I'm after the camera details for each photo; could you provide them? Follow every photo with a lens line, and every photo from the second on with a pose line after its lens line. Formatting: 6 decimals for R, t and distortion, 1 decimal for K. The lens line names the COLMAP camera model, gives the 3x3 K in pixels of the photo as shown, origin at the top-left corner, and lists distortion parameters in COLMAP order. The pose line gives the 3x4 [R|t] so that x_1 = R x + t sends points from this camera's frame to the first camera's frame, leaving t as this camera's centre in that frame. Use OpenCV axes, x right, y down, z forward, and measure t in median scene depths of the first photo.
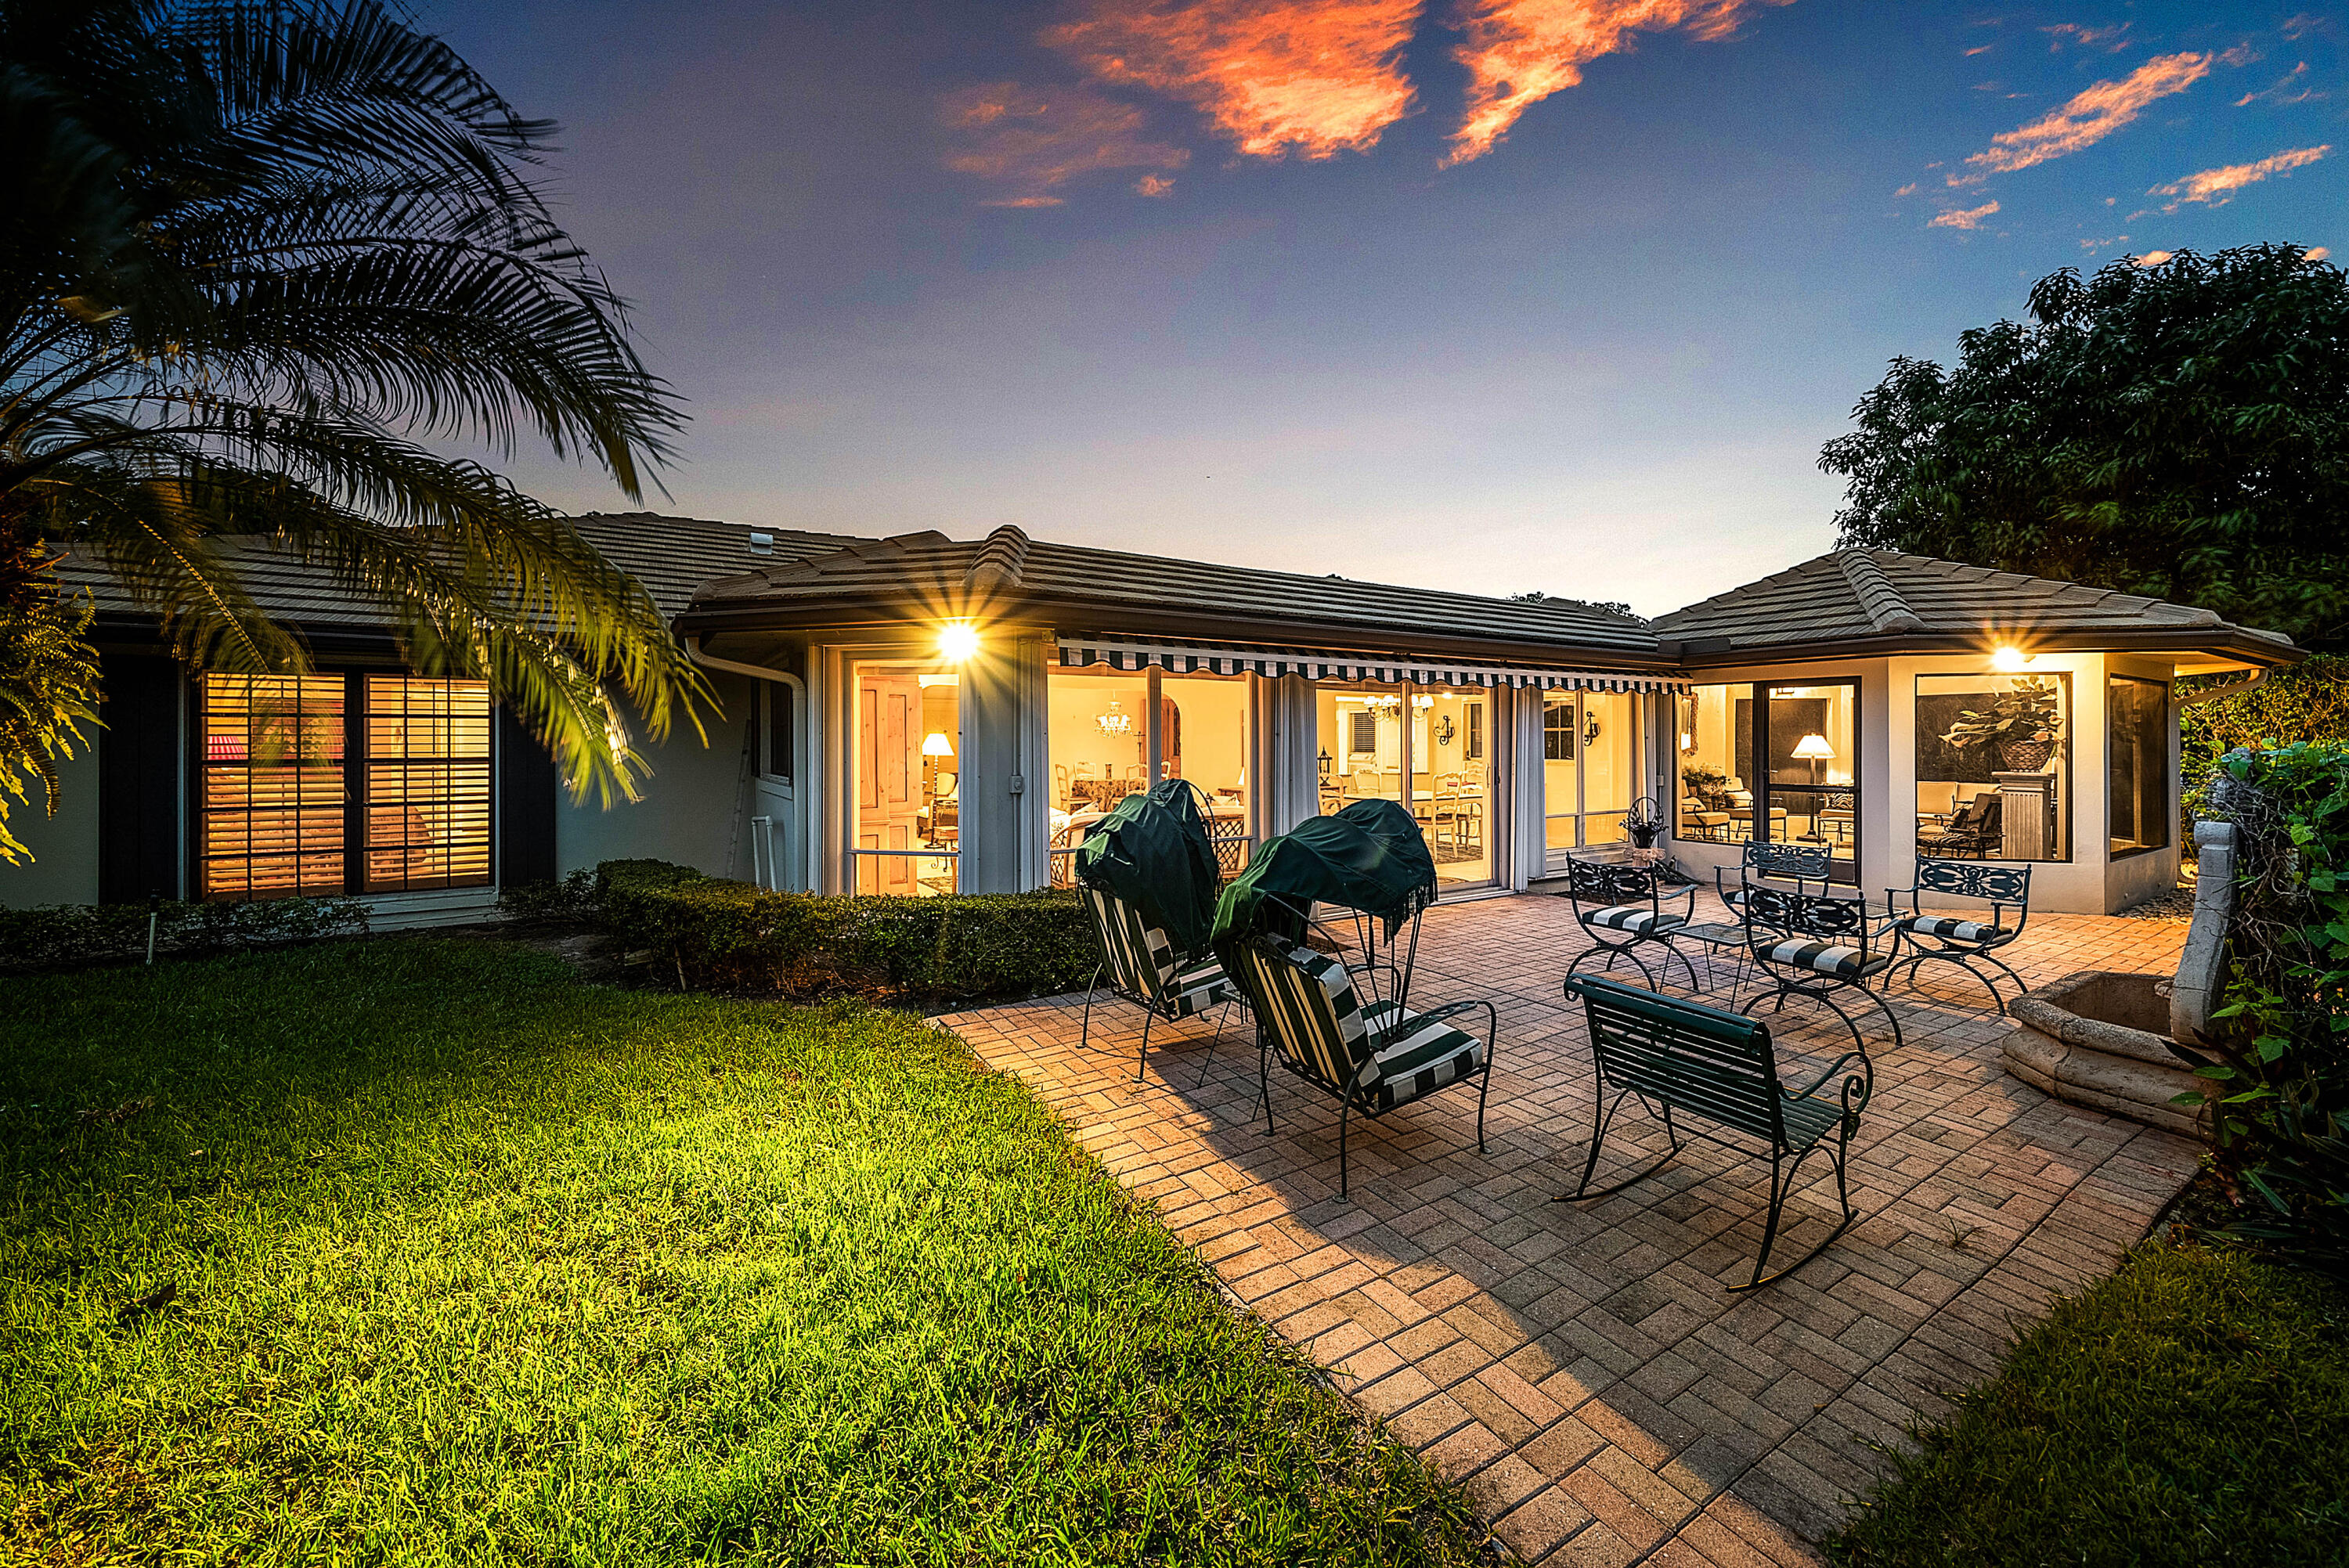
lens RADIAL K [[856.5, 0, 1174.6], [0, 856.5, 747.8], [0, 0, 1]] dist [-0.001287, 0.000198]
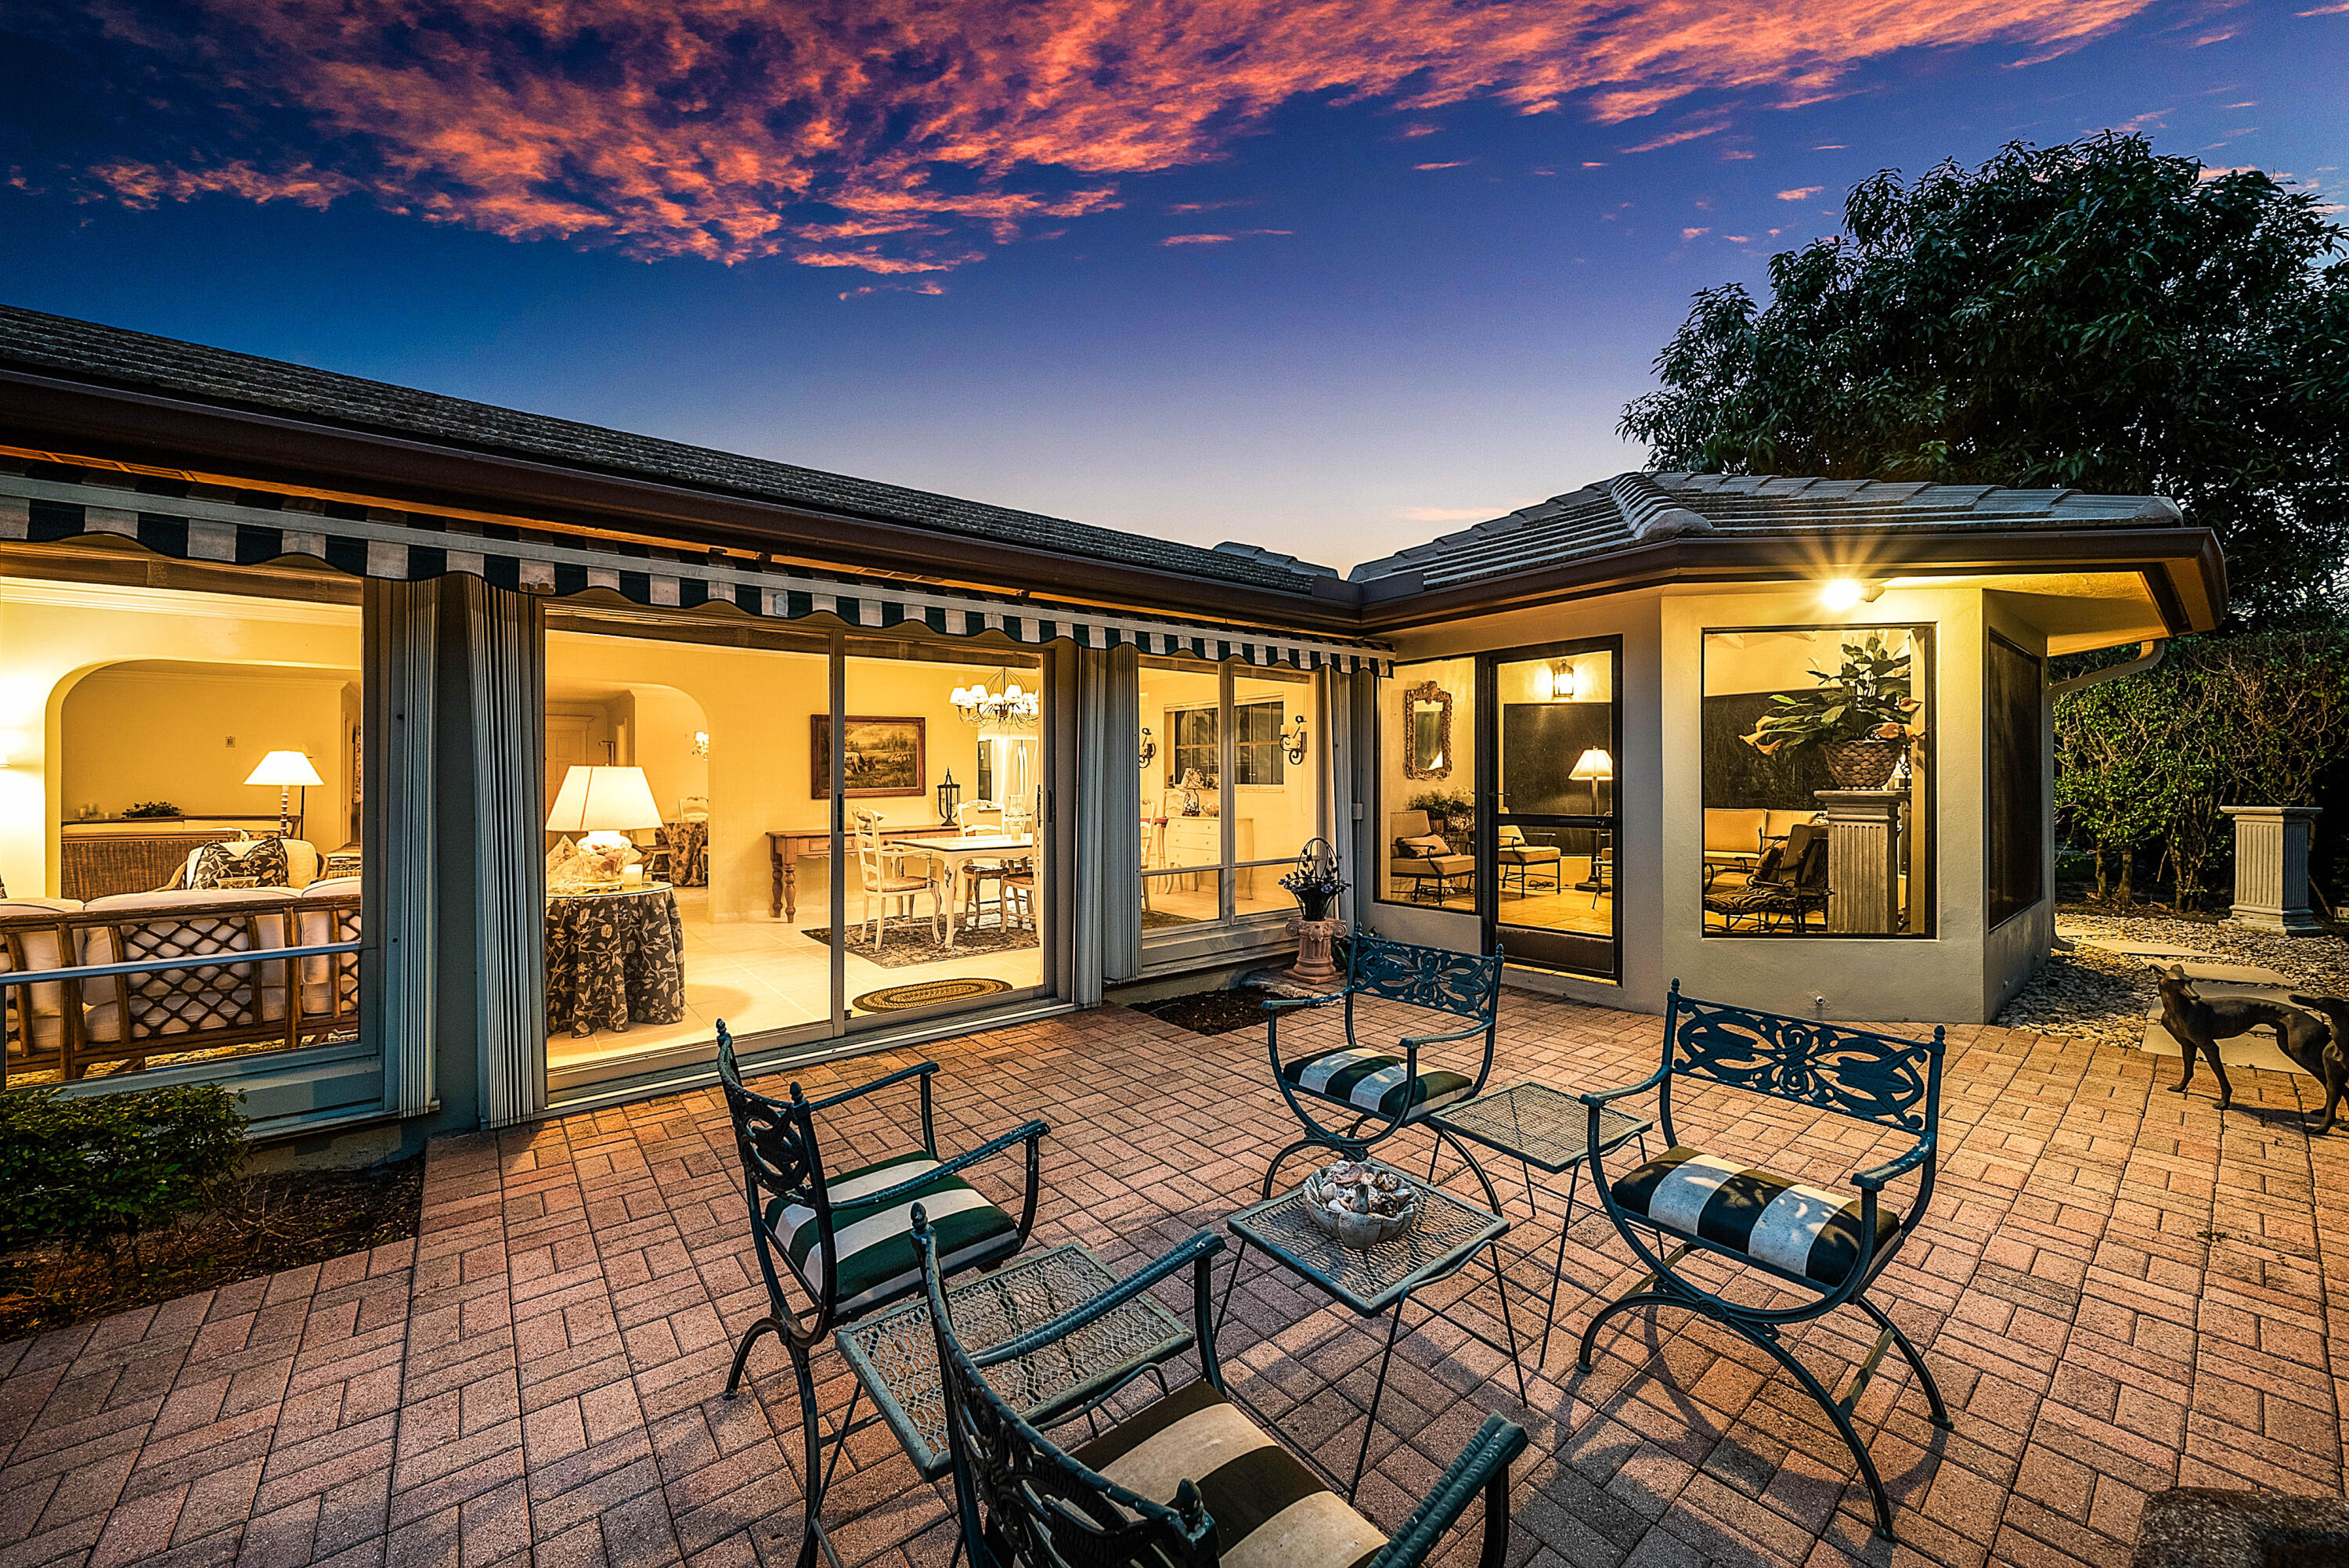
lens RADIAL K [[877.7, 0, 1174.5], [0, 877.7, 784.0], [0, 0, 1]] dist [0.000880, 0.000152]
pose [[0.989416, -0.002280, 0.145089, 0.426914], [0.002299, 0.999997, 0.000034, 0.024037], [-0.145088, 0.000300, 0.989419, 0.462992]]
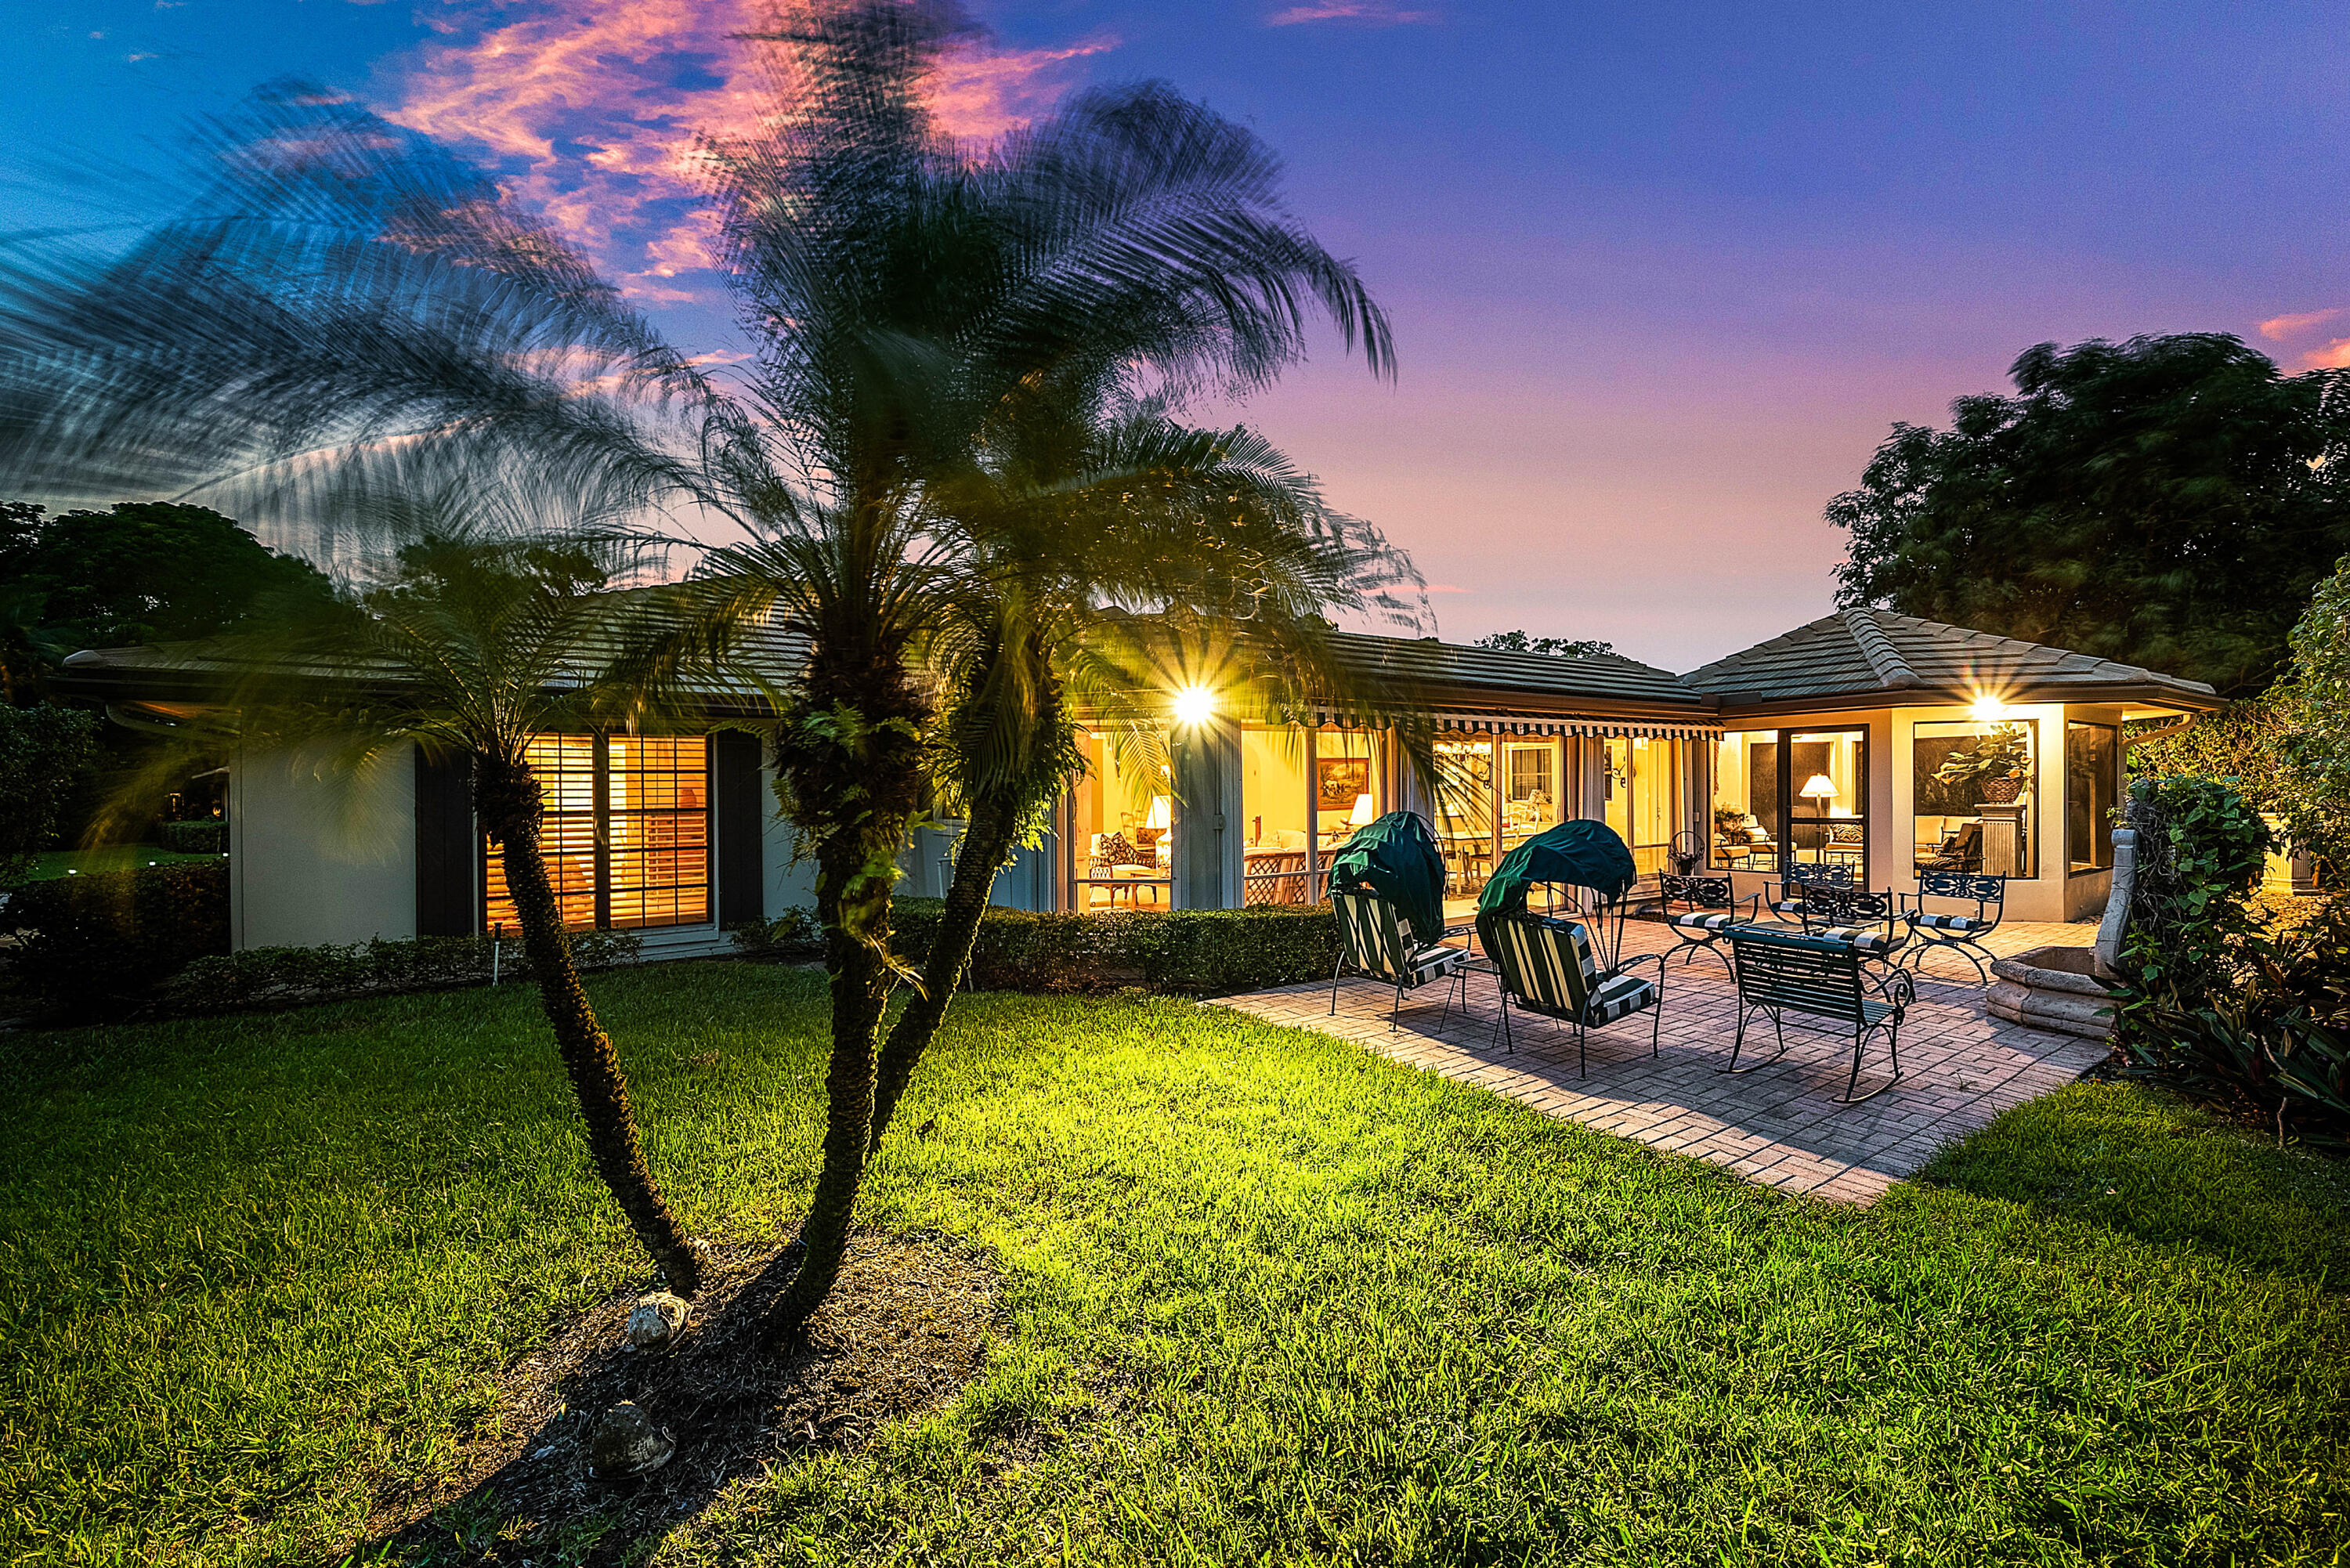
lens RADIAL K [[951.5, 0, 1172.1], [0, 951.5, 814.5], [0, 0, 1]] dist [0.000271, -0.000446]
pose [[0.997724, -0.014393, 0.065878, -0.241346], [0.013351, 0.999779, 0.016232, 0.006293], [-0.066098, -0.015315, 0.997696, -0.241594]]
